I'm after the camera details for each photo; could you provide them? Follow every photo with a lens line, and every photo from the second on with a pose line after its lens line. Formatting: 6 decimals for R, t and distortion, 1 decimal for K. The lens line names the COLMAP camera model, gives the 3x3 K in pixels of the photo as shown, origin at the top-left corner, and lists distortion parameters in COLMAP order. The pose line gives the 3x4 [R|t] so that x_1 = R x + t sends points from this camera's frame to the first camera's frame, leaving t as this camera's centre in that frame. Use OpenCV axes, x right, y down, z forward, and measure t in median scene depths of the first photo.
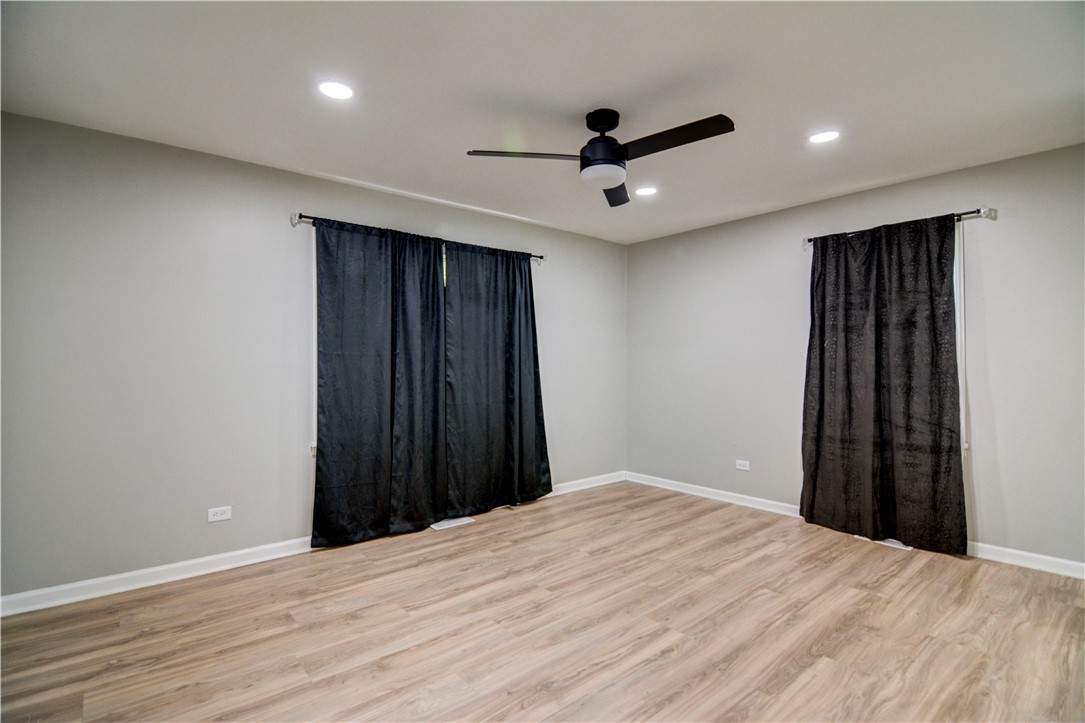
lens RADIAL K [[525.7, 0, 544.6], [0, 525.7, 361.2], [0, 0, 1]] dist [-0.012969, -0.003306]
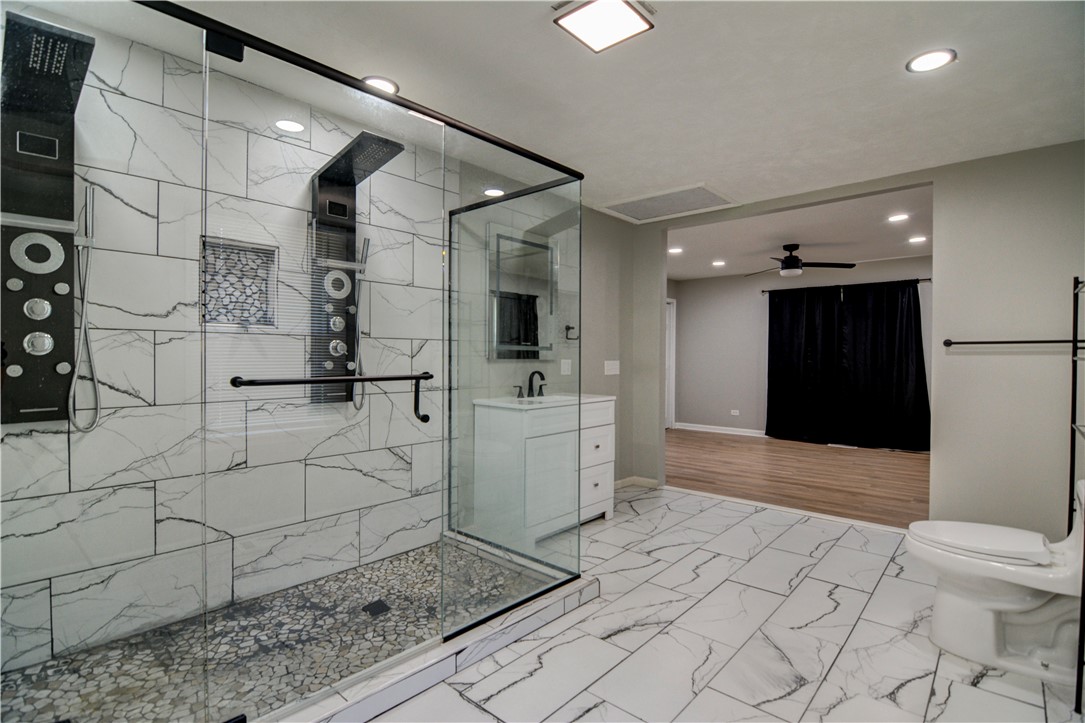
lens RADIAL K [[525.7, 0, 544.6], [0, 525.7, 361.2], [0, 0, 1]] dist [-0.012969, -0.003306]
pose [[0.139133, 0.017413, -0.990121, 2.318367], [-0.003177, 0.999848, 0.017137, -0.008298], [0.990269, 0.000762, 0.139167, -0.378733]]
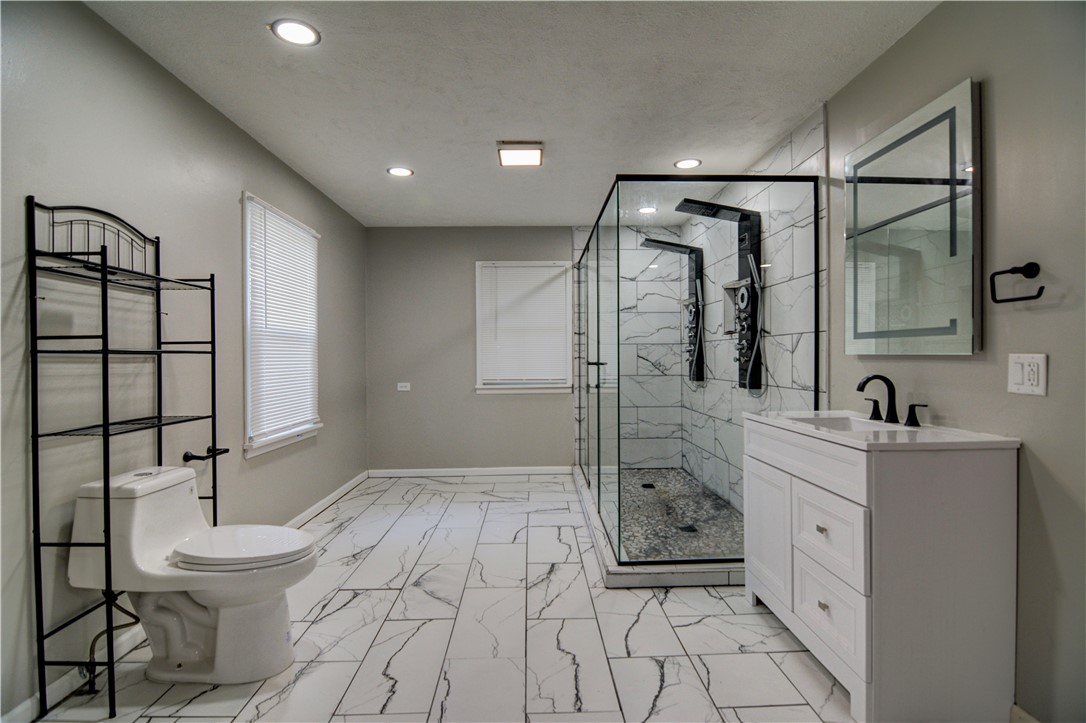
lens RADIAL K [[526.2, 0, 545.1], [0, 526.2, 361.2], [0, 0, 1]] dist [-0.012969, -0.003306]
pose [[-0.779162, 0.005809, 0.626796, 0.710504], [0.008300, 0.999965, 0.001051, 0.018637], [-0.626768, 0.006021, -0.779183, 0.792332]]
